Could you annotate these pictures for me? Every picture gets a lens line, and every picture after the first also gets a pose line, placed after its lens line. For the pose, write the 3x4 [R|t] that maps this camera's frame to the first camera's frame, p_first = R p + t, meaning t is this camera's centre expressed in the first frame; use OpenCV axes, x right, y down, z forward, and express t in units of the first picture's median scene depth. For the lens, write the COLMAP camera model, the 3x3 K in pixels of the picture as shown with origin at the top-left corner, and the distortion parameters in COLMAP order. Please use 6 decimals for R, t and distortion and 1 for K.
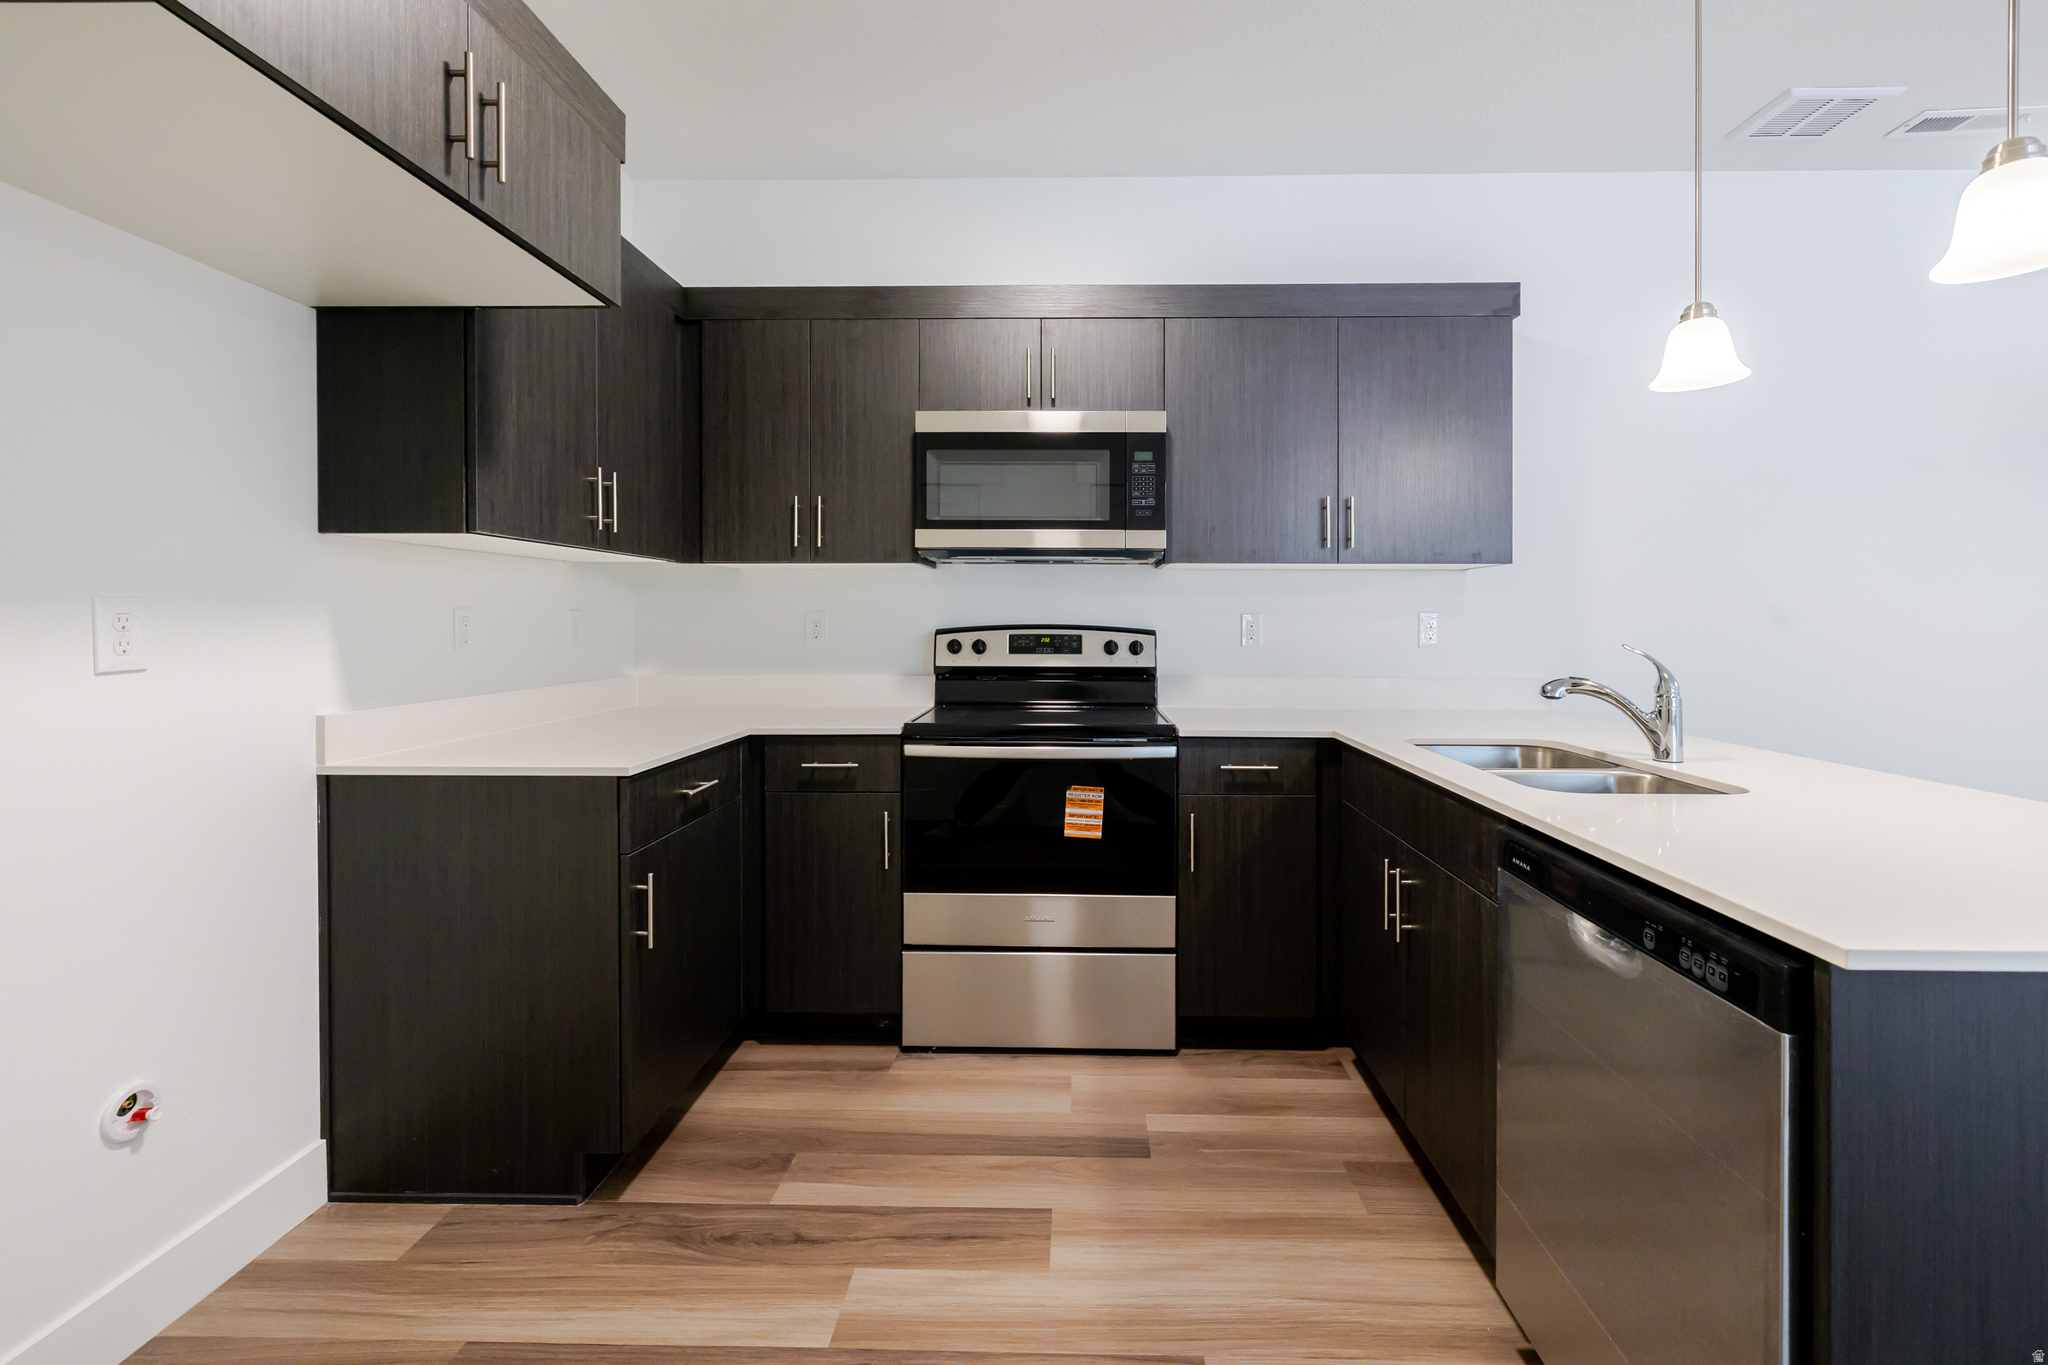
lens RADIAL K [[877.5, 0, 1042.2], [0, 877.5, 611.7], [0, 0, 1]] dist [0.003535, 0.000367]
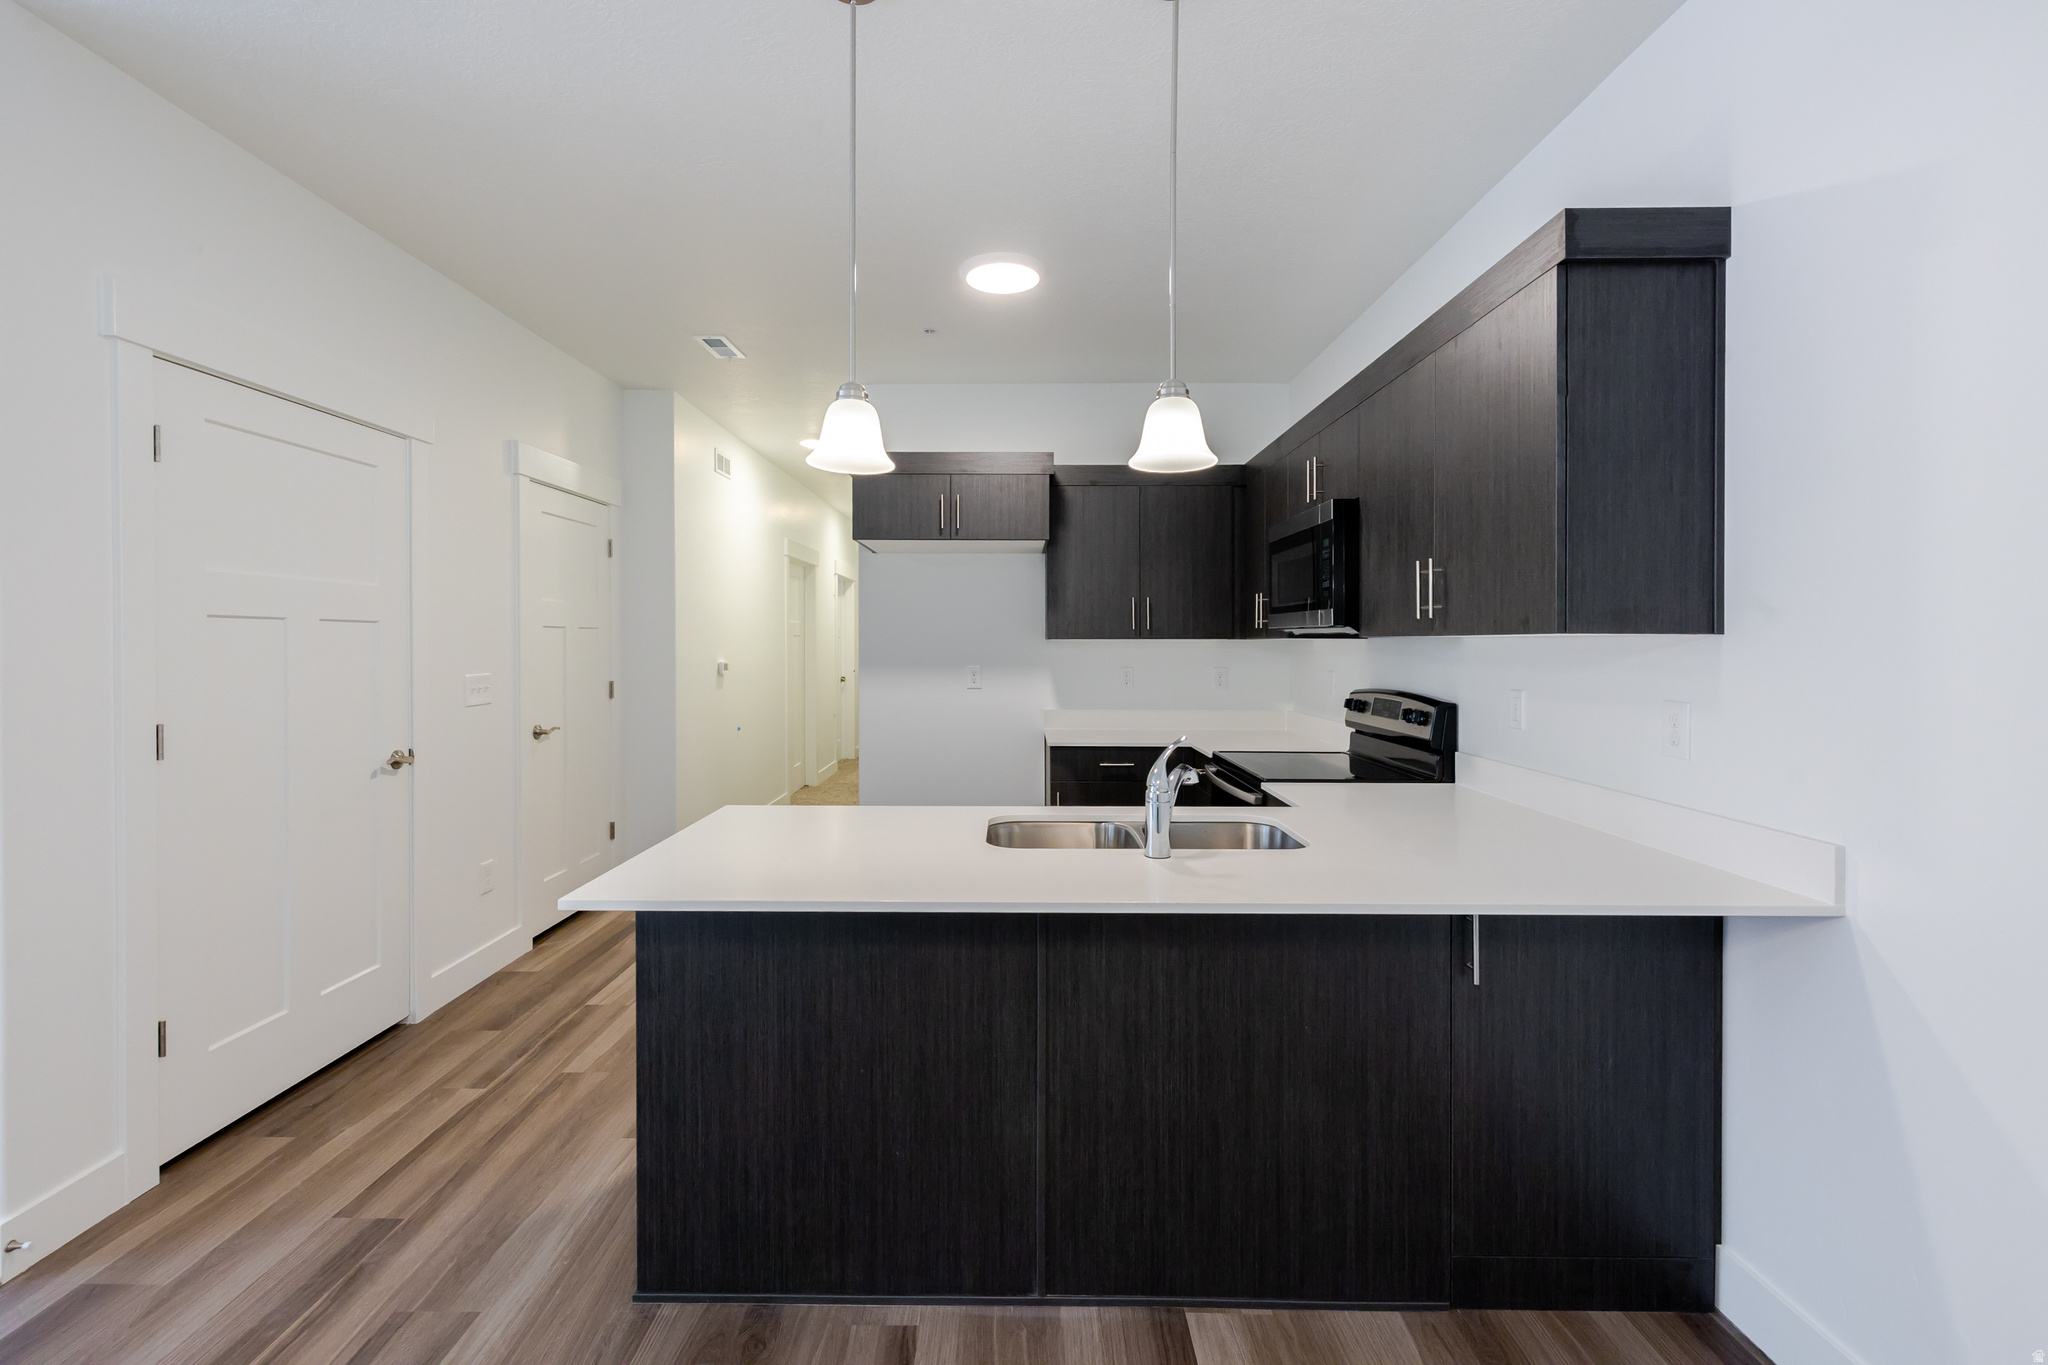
lens RADIAL K [[890.2, 0, 1028.2], [0, 890.2, 648.3], [0, 0, 1]] dist [0.000987, 0.000058]
pose [[0.035936, 0.003258, -0.999349, 1.227257], [0.000317, 0.999995, 0.003271, -0.045974], [0.999354, -0.000435, 0.035935, 0.575086]]
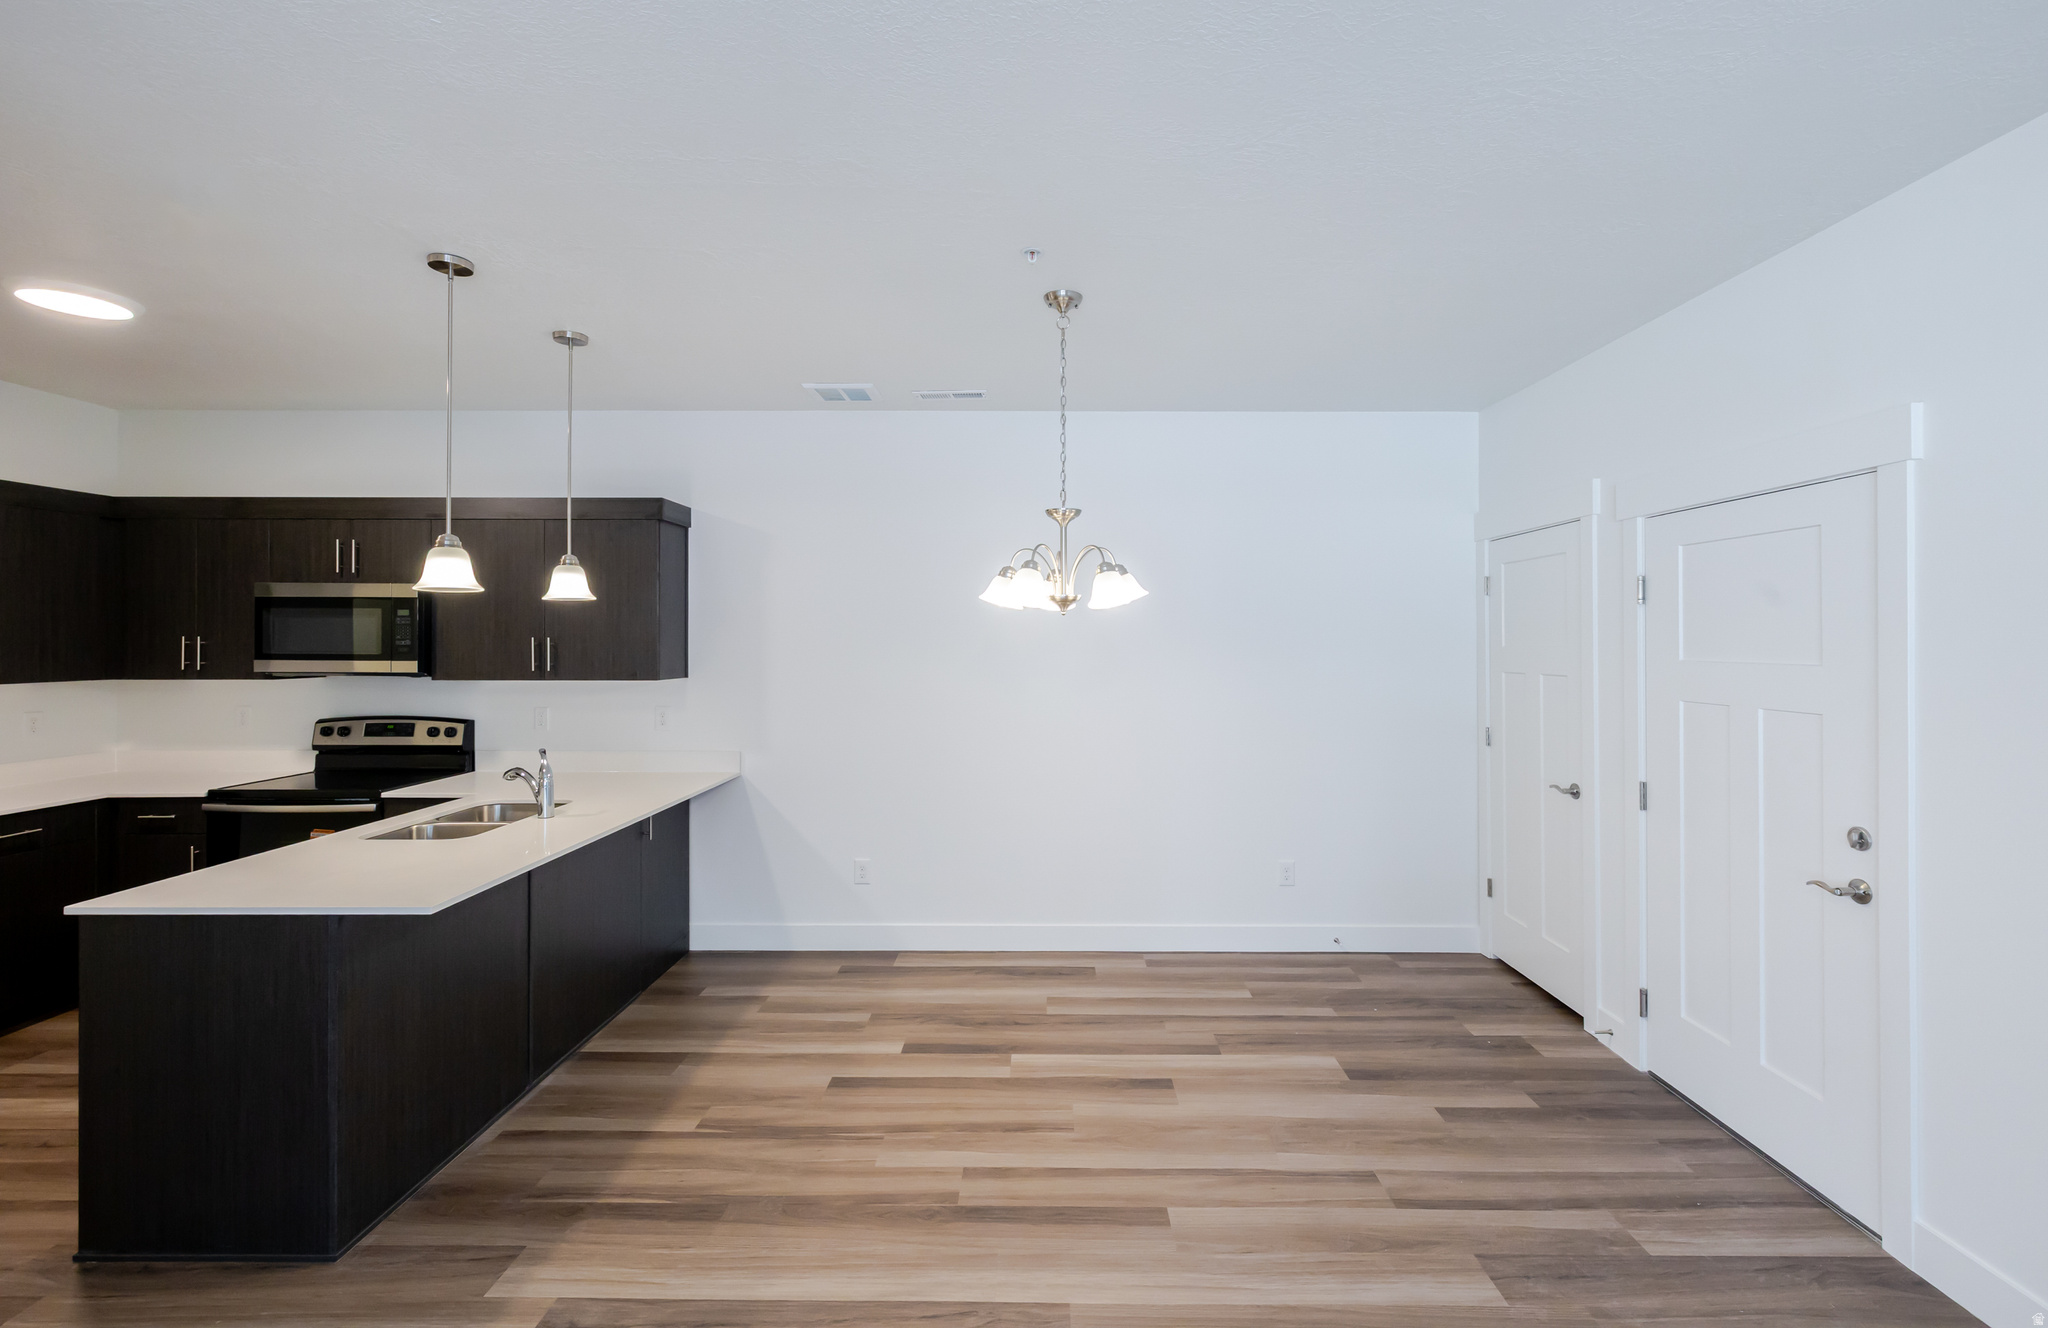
lens RADIAL K [[853.7, 0, 1033.8], [0, 853.7, 625.2], [0, 0, 1]] dist [0.000676, 0.000310]
pose [[0.999713, 0.000754, 0.023937, 1.182493], [-0.000536, 0.999959, -0.009094, -0.142000], [-0.023942, 0.009079, 0.999672, -0.524375]]
